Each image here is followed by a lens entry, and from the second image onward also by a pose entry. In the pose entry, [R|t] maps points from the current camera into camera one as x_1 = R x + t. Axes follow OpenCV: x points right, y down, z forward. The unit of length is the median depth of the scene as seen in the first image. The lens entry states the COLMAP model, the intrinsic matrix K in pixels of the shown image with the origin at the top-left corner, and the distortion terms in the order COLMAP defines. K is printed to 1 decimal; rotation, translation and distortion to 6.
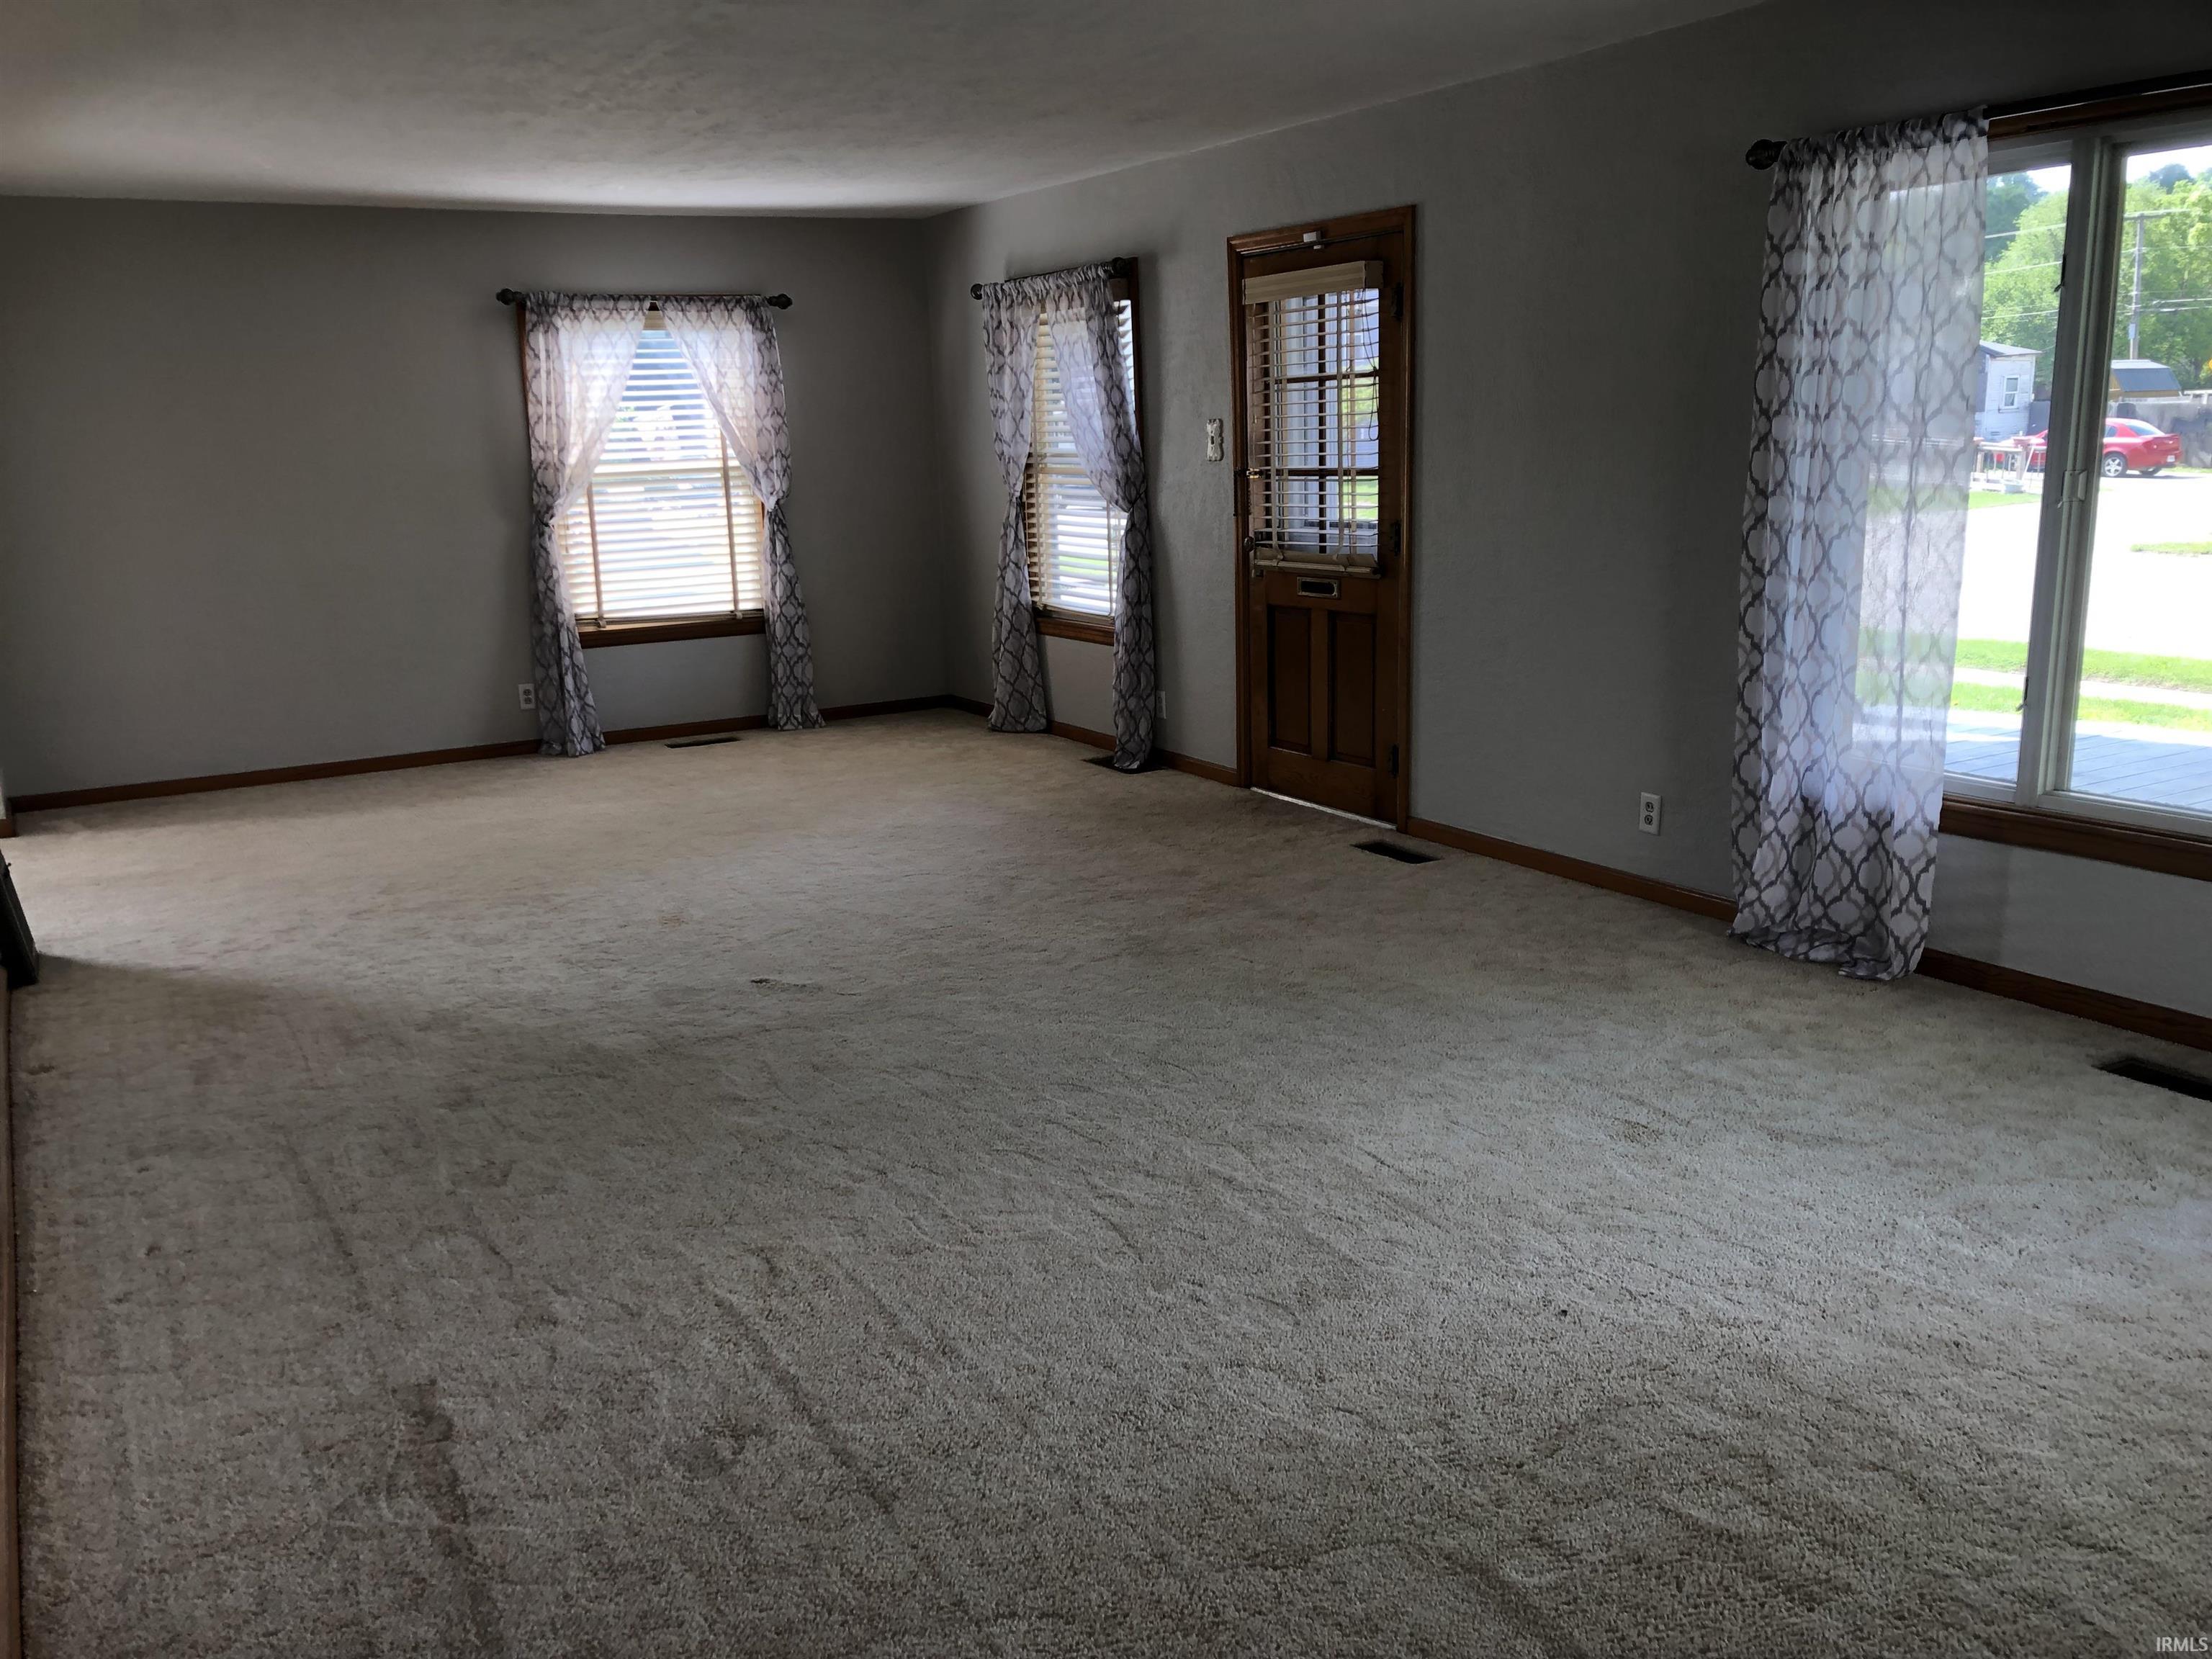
lens RADIAL K [[1825.3, 0, 1106.3], [0, 1825.3, 837.8], [0, 0, 1]] dist [0.015273, 0.000656]
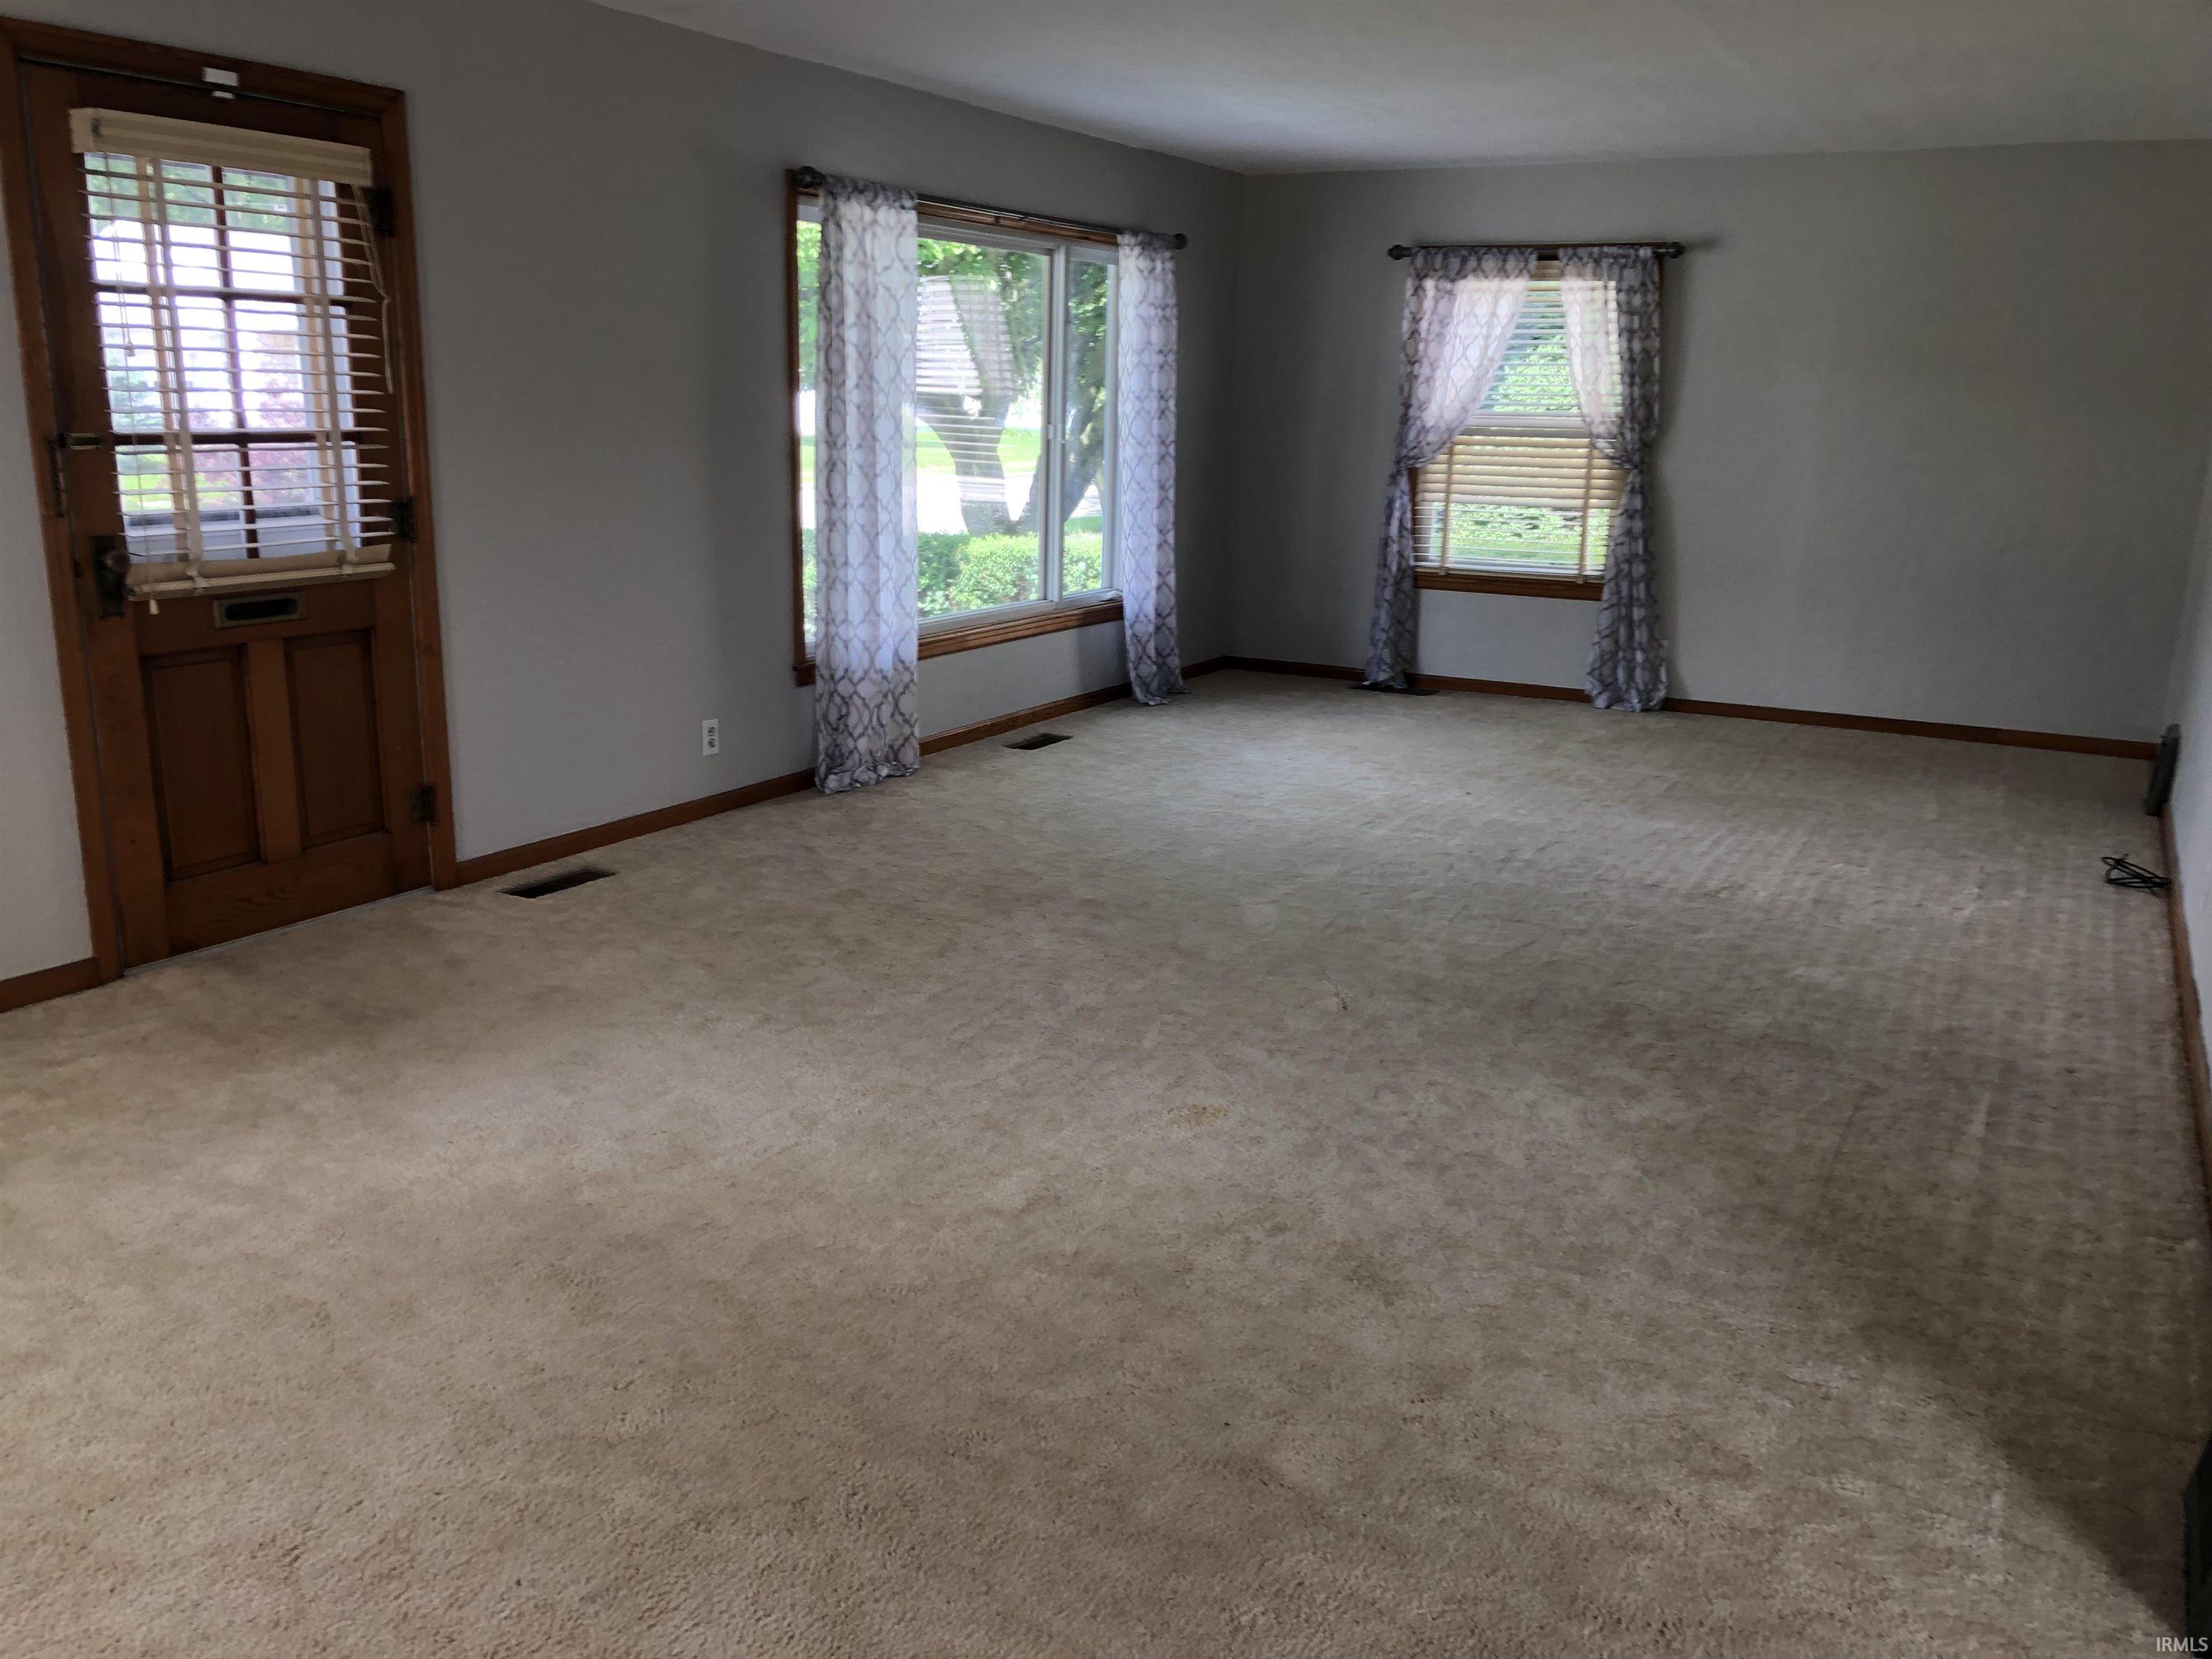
lens RADIAL K [[1825.3, 0, 1106.8], [0, 1825.3, 849.8], [0, 0, 1]] dist [0.015273, 0.000656]
pose [[-0.518387, -0.190790, 0.833591, -0.626177], [0.181111, 0.928186, 0.325068, -0.217869], [-0.835747, 0.319484, -0.446605, 1.068483]]
